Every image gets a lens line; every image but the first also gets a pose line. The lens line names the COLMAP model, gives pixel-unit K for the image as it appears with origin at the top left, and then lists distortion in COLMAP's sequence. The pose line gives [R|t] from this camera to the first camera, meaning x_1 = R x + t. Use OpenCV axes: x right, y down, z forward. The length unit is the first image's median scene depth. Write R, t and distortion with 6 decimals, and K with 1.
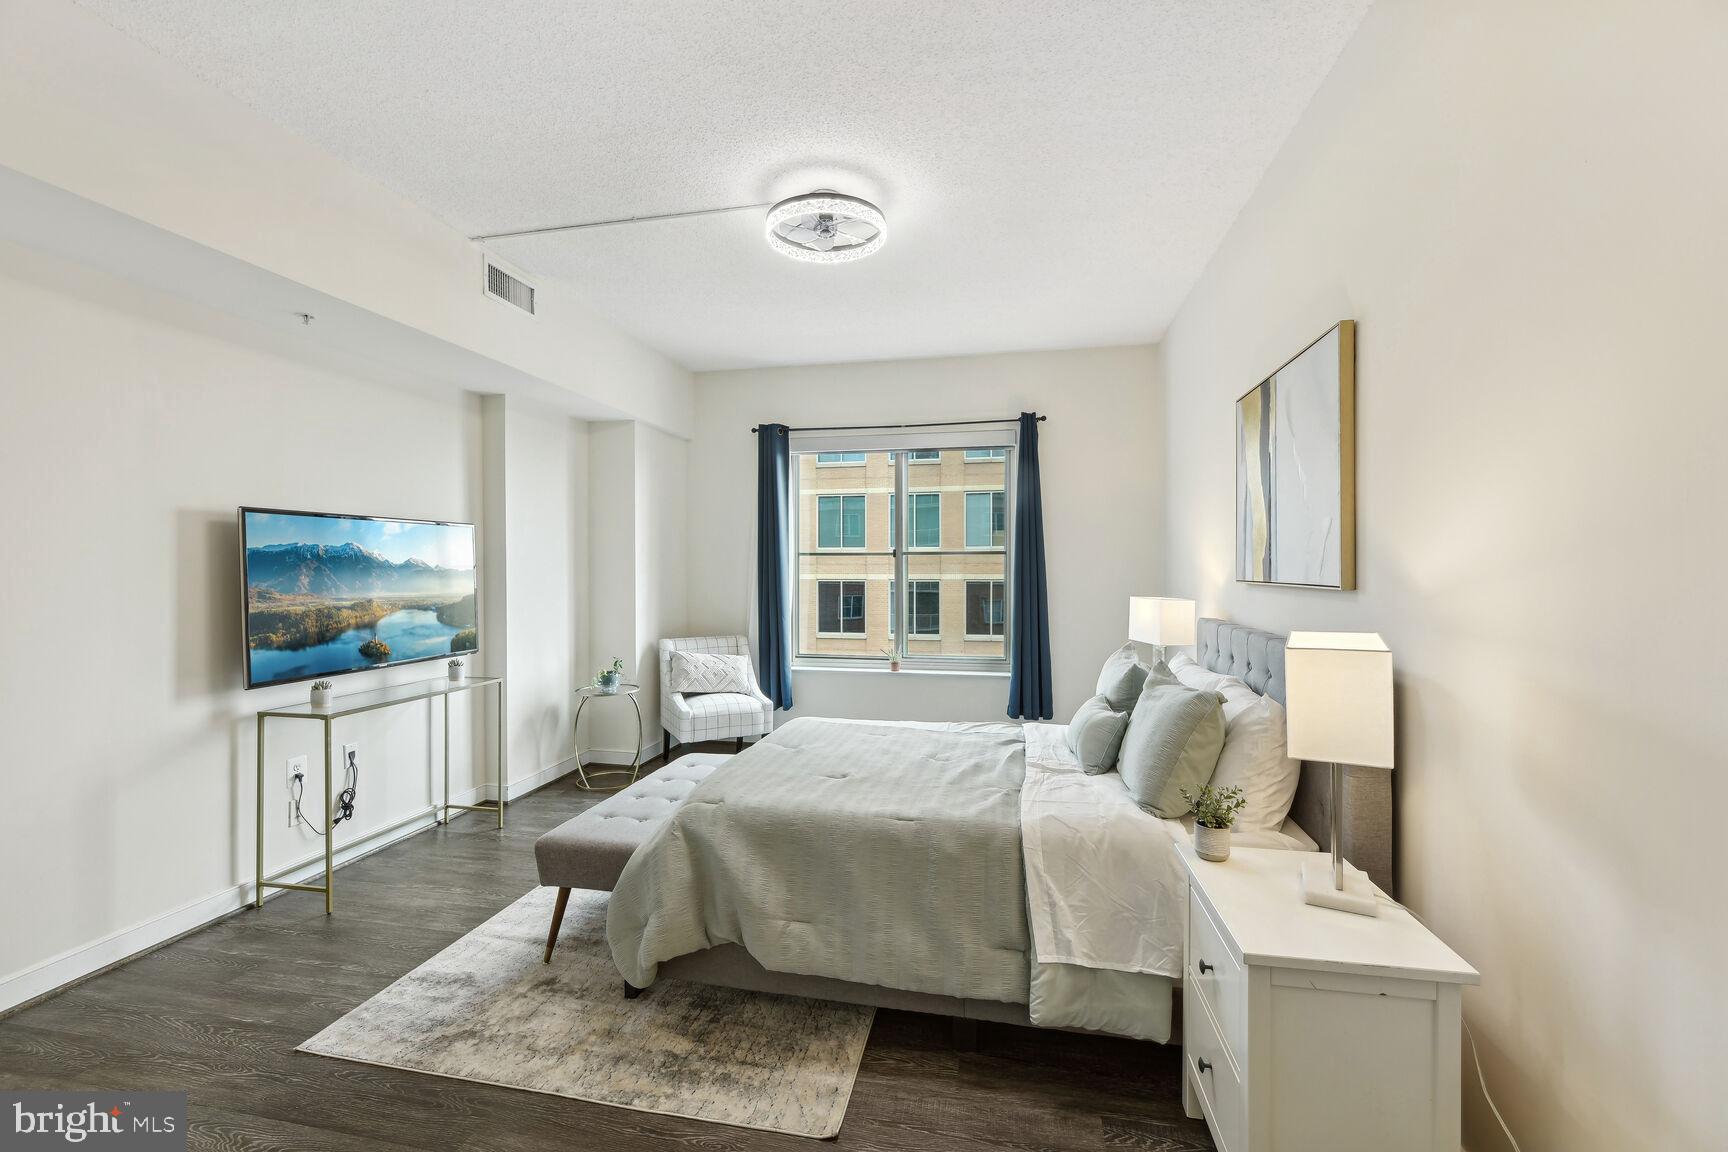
lens RADIAL K [[703.0, 0, 853.8], [0, 703.0, 572.7], [0, 0, 1]] dist [-0.008092, 0.001642]
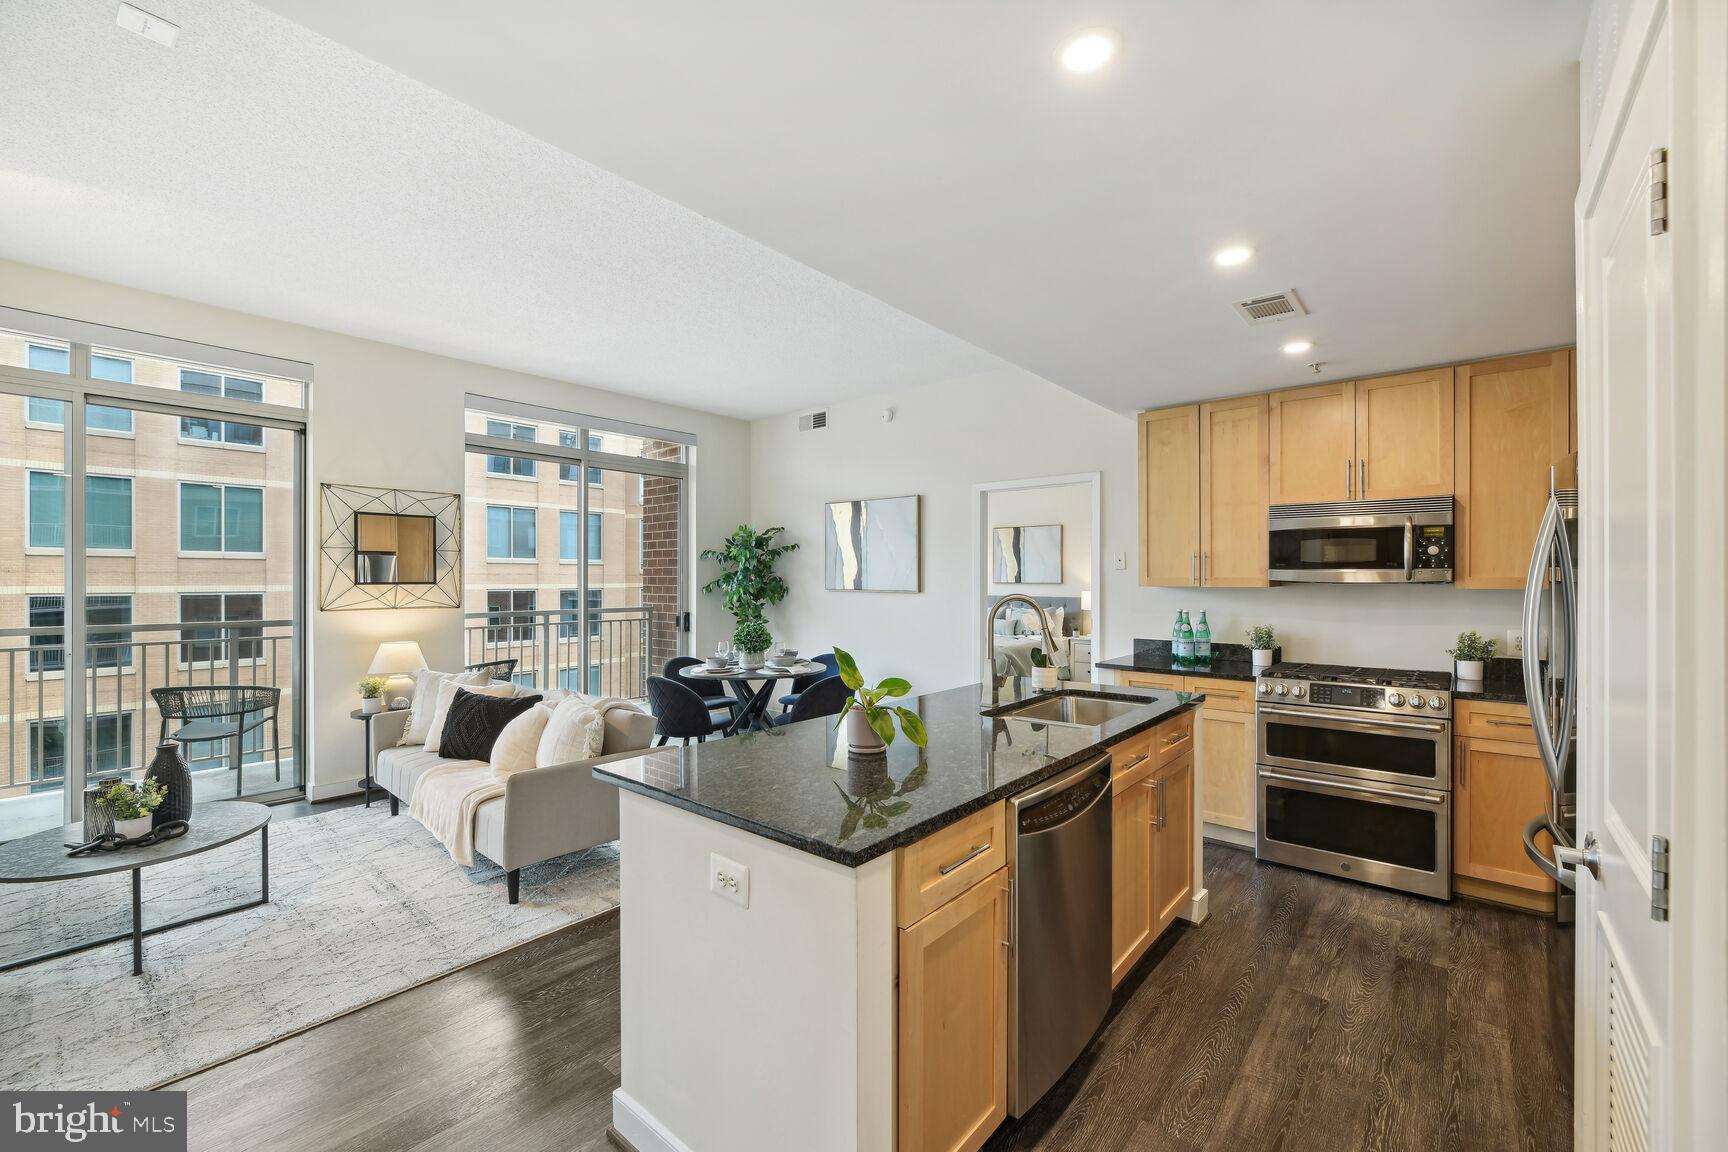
lens RADIAL K [[703.0, 0, 869.6], [0, 703.0, 581.8], [0, 0, 1]] dist [-0.008092, 0.001642]
pose [[0.477626, 0.014425, 0.878445, -0.730572], [-0.006419, 0.999896, -0.012929, 0.008578], [-0.878540, 0.000537, 0.477669, -0.063106]]
